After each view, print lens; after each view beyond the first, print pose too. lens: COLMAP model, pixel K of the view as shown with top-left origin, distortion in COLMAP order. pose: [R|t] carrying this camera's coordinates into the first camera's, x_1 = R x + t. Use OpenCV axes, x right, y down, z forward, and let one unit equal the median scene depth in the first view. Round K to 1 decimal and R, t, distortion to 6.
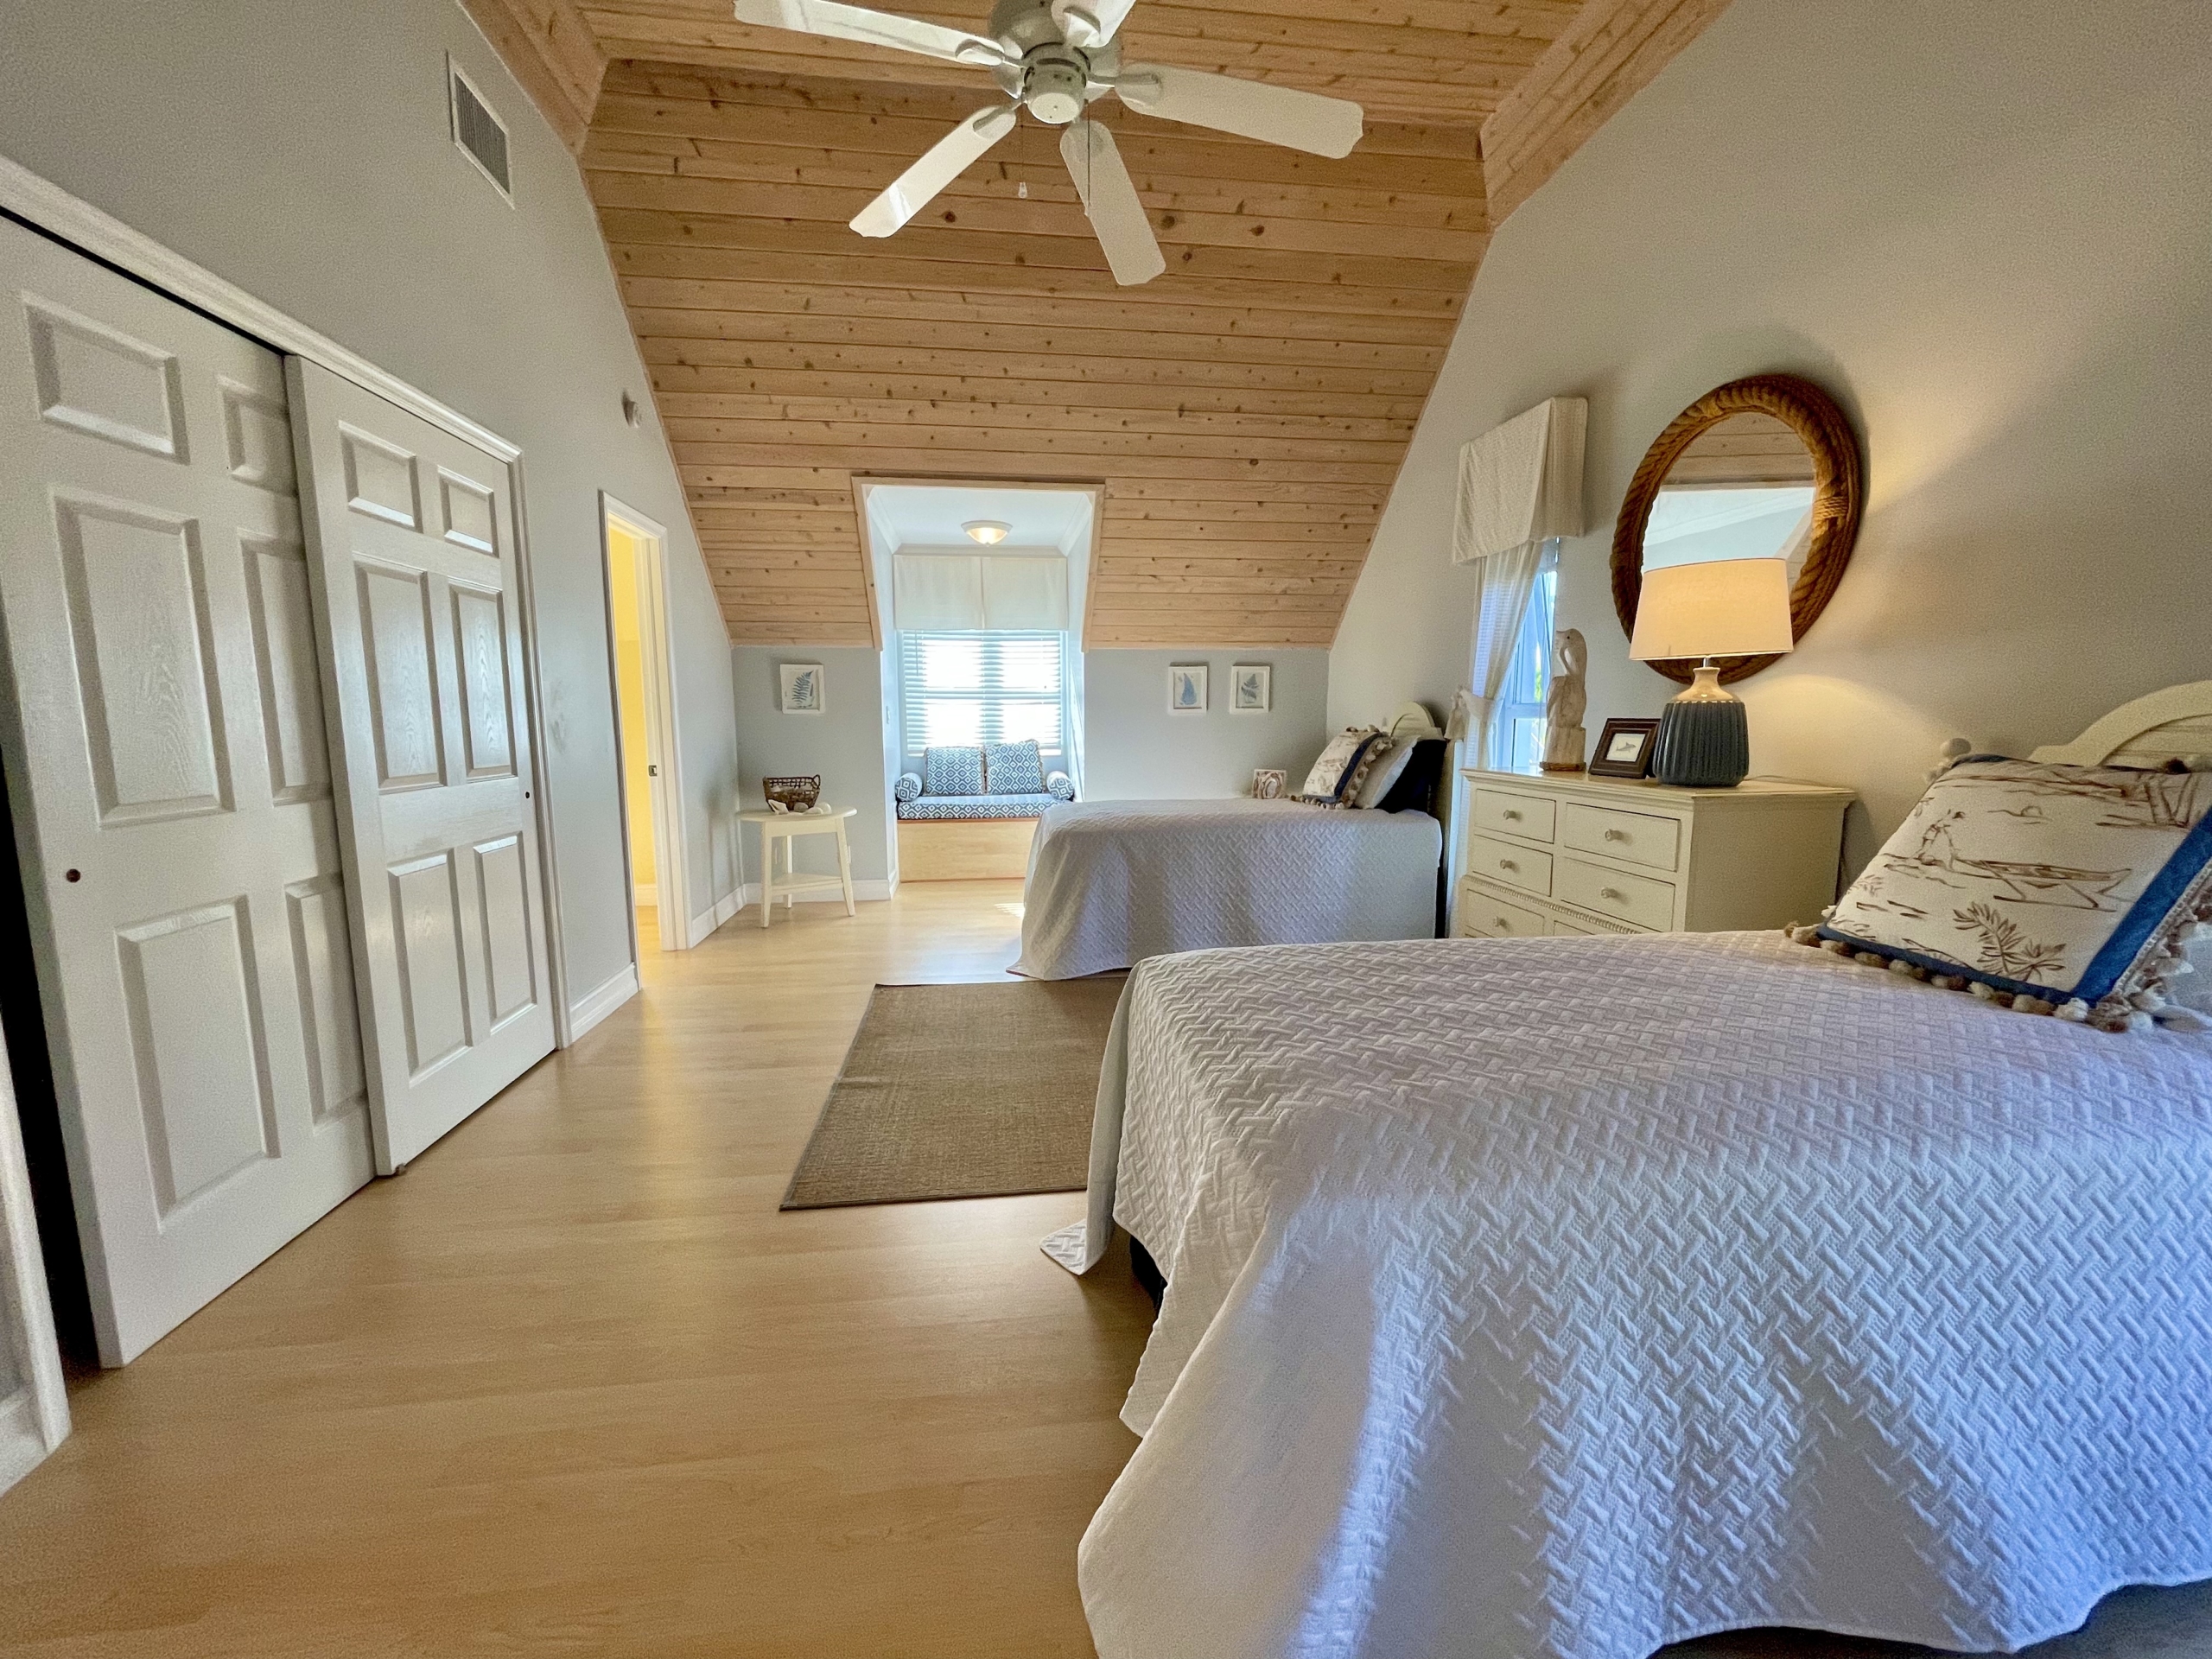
lens RADIAL K [[893.6, 0, 1100.2], [0, 893.6, 828.4], [0, 0, 1]] dist [-0.003690, 0.000459]
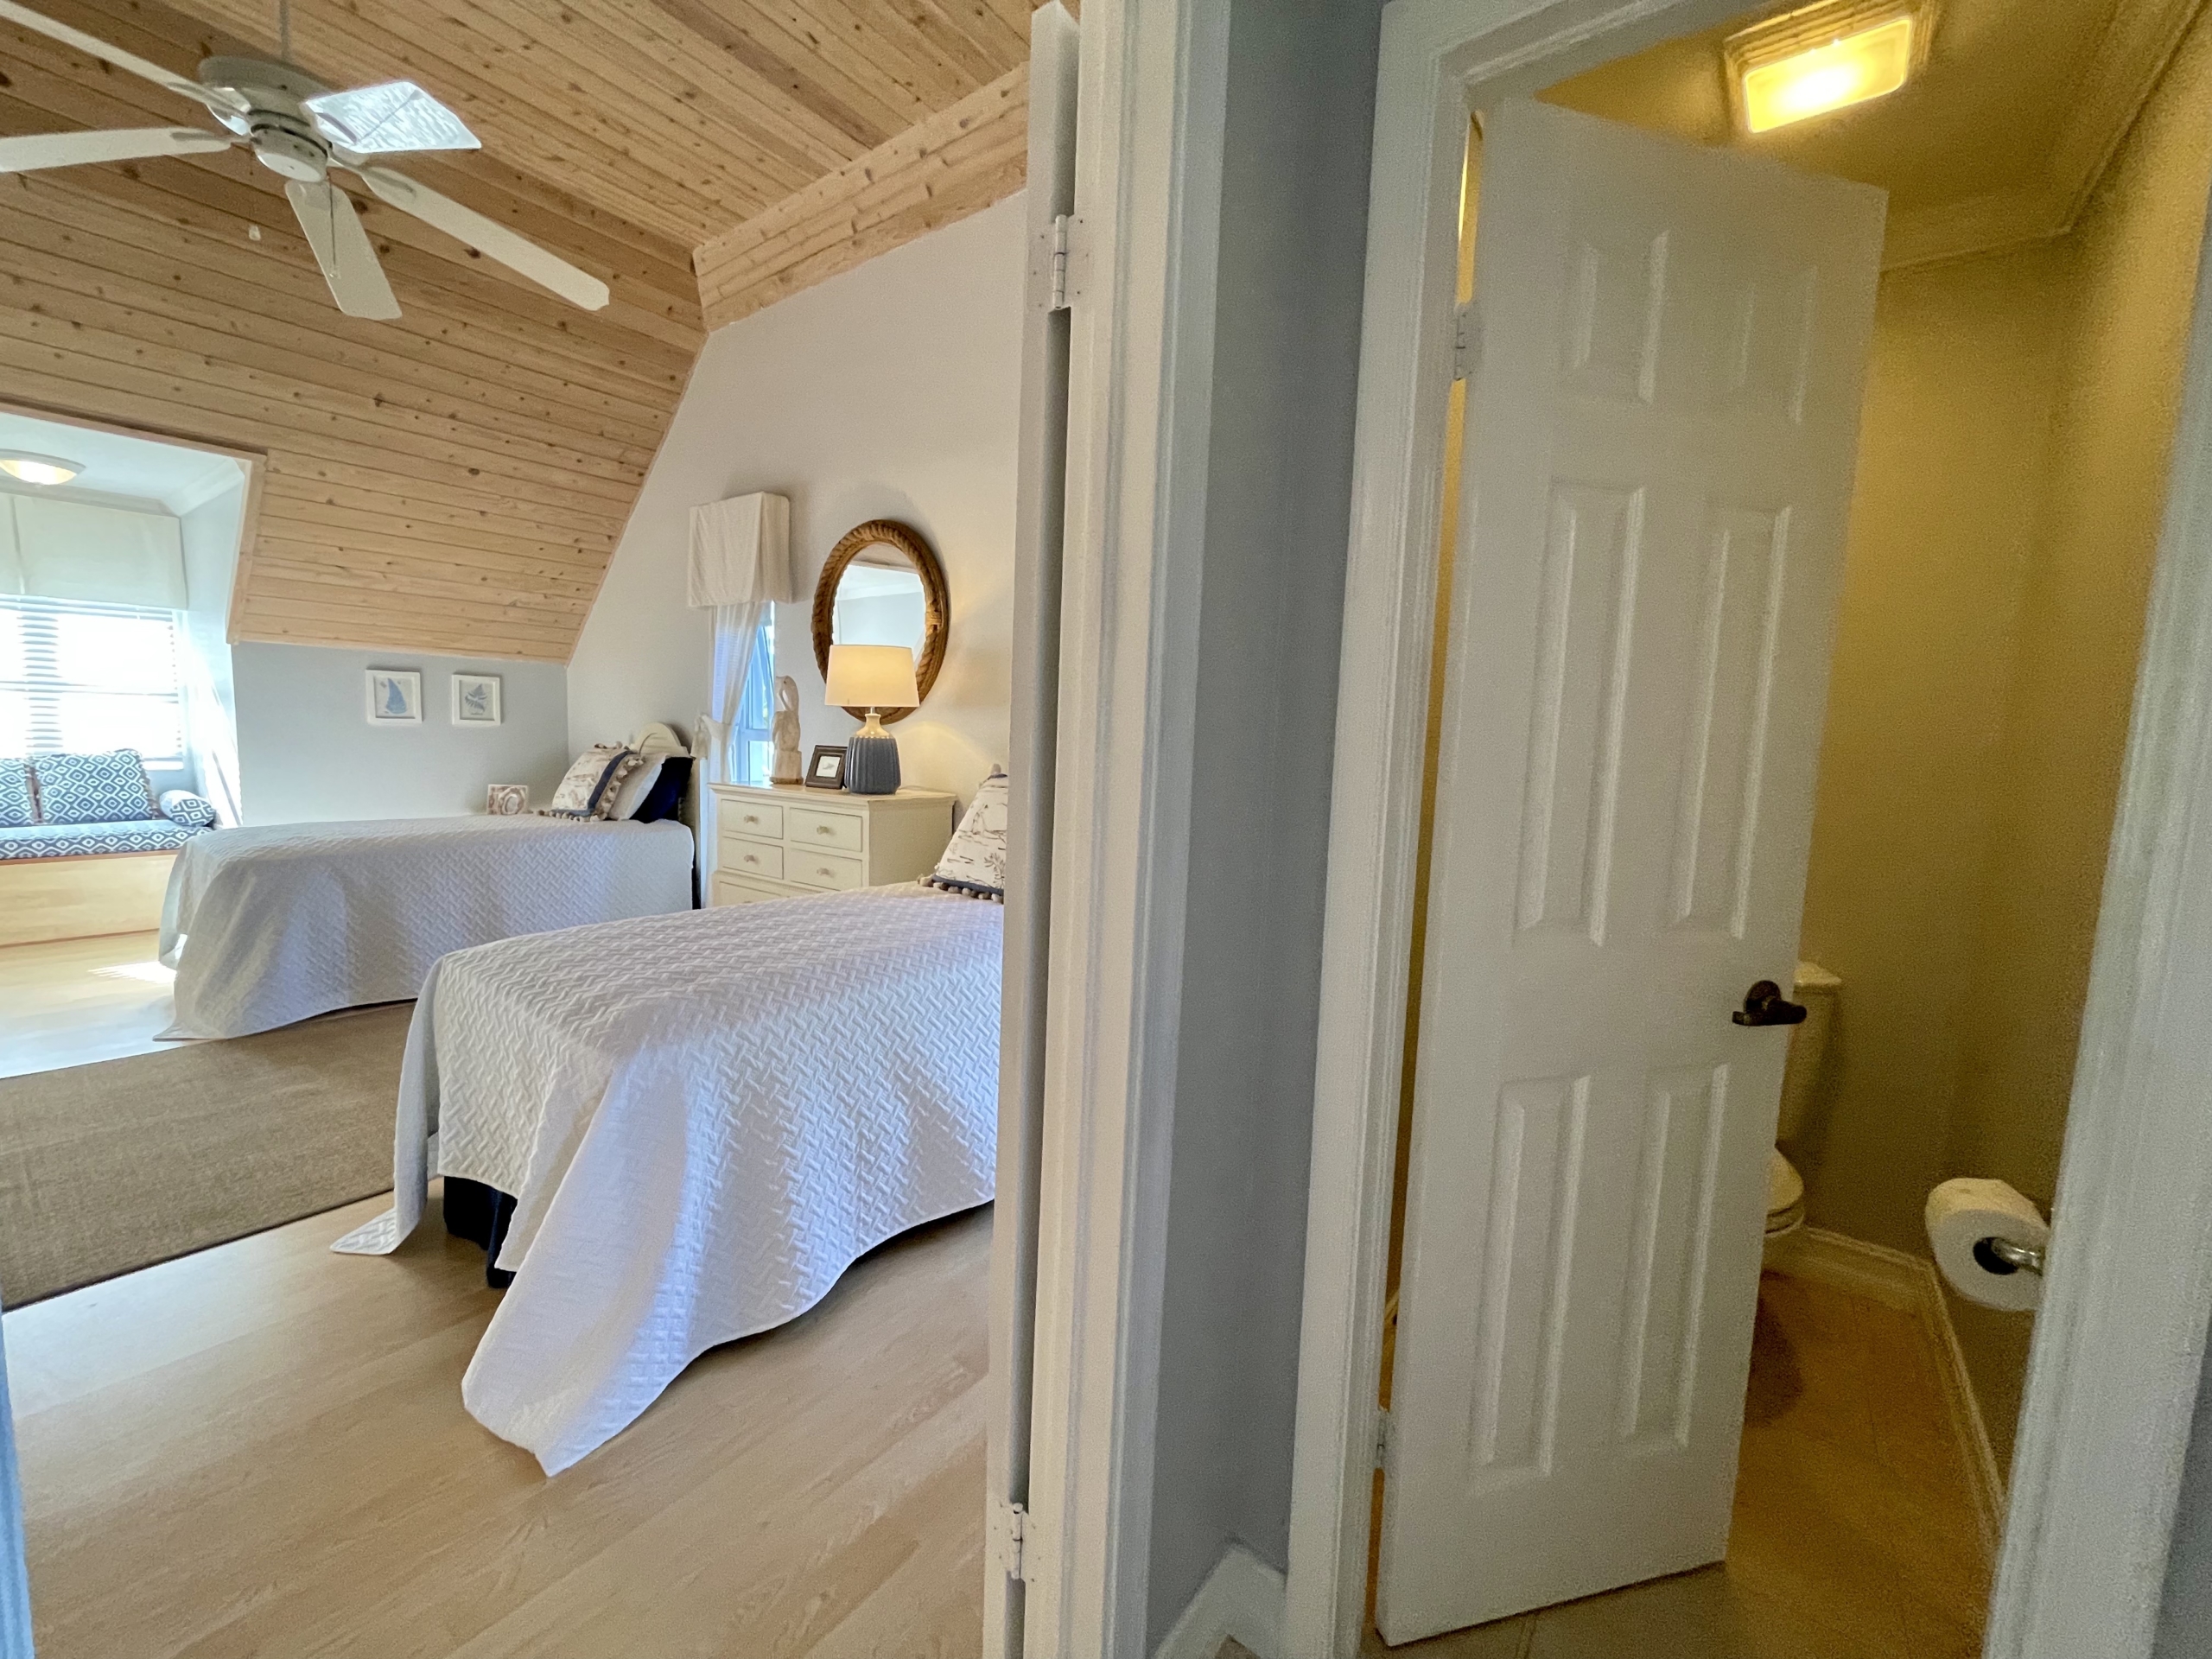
lens RADIAL K [[893.6, 0, 1100.2], [0, 893.6, 828.4], [0, 0, 1]] dist [-0.003690, 0.000459]
pose [[0.694832, -0.048535, 0.717533, -0.108244], [0.056901, 0.998303, 0.012426, 0.011038], [-0.716918, 0.032194, 0.696414, -0.244079]]
